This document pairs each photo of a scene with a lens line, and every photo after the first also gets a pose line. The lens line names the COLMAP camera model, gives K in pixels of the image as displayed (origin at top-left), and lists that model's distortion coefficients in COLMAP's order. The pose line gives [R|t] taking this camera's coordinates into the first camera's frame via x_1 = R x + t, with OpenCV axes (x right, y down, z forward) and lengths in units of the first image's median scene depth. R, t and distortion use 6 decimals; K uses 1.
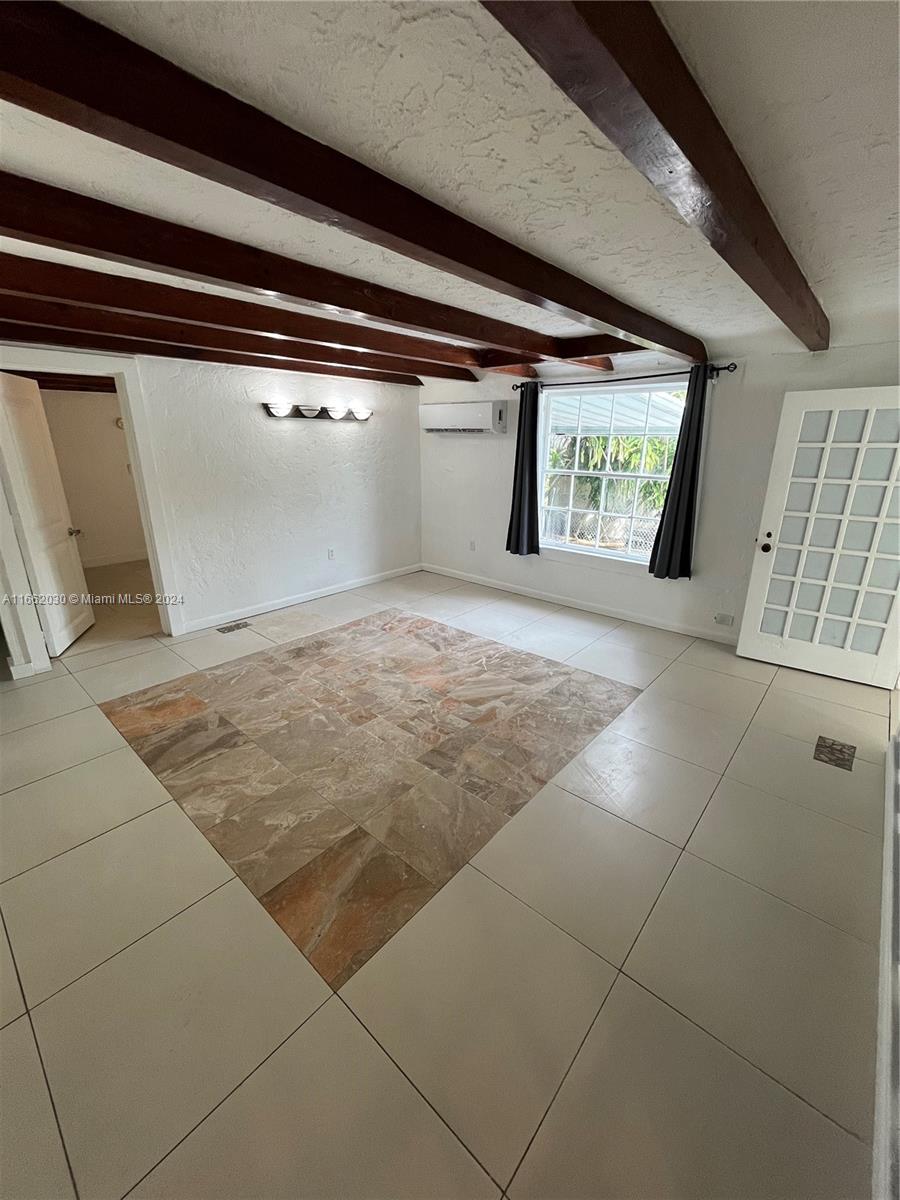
lens RADIAL K [[487.1, 0, 452.3], [0, 487.1, 592.6], [0, 0, 1]] dist [0.000633, 0.000347]
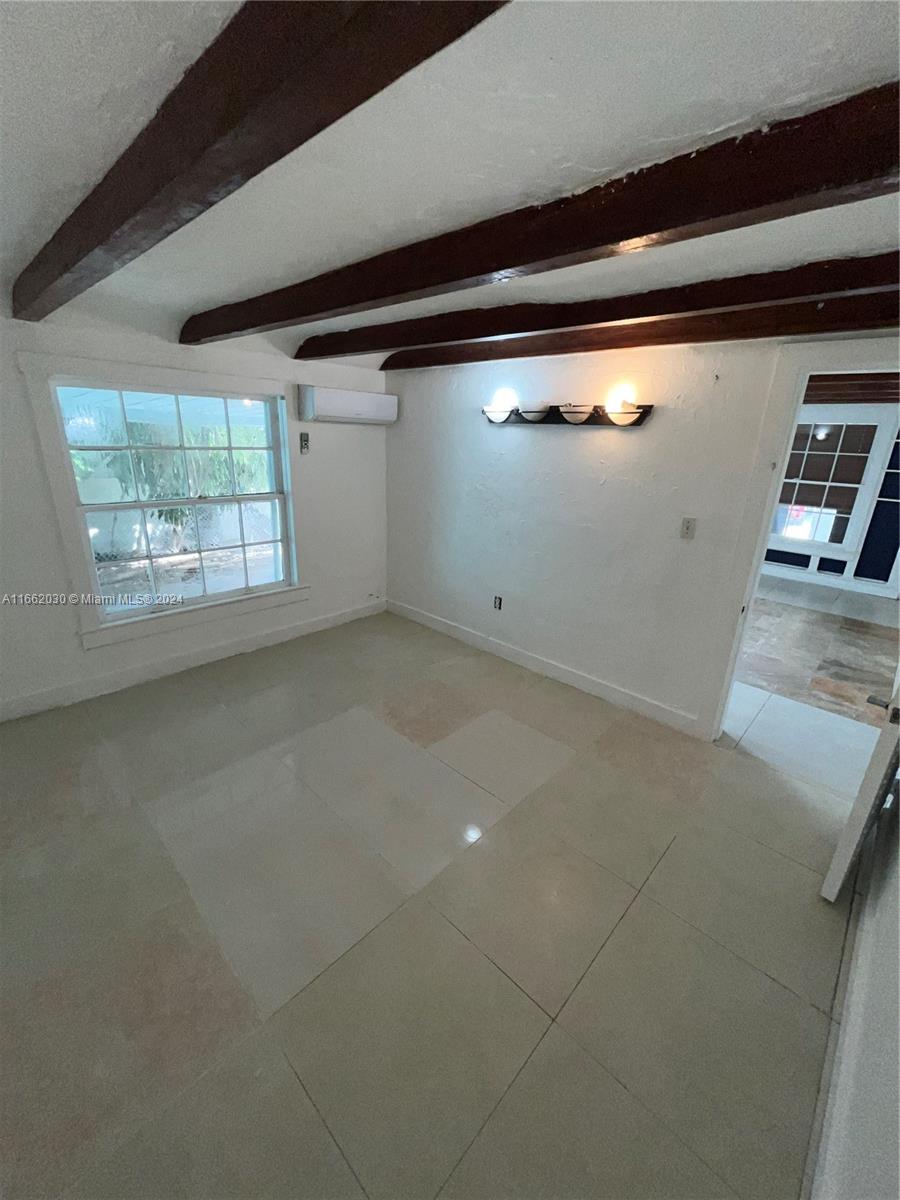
lens RADIAL K [[487.1, 0, 452.1], [0, 487.1, 601.9], [0, 0, 1]] dist [0.000633, 0.000347]
pose [[0.037674, -0.326371, 0.944491, -1.772934], [0.268454, 0.913723, 0.305030, -0.609034], [-0.962555, 0.242061, 0.122039, 1.822880]]
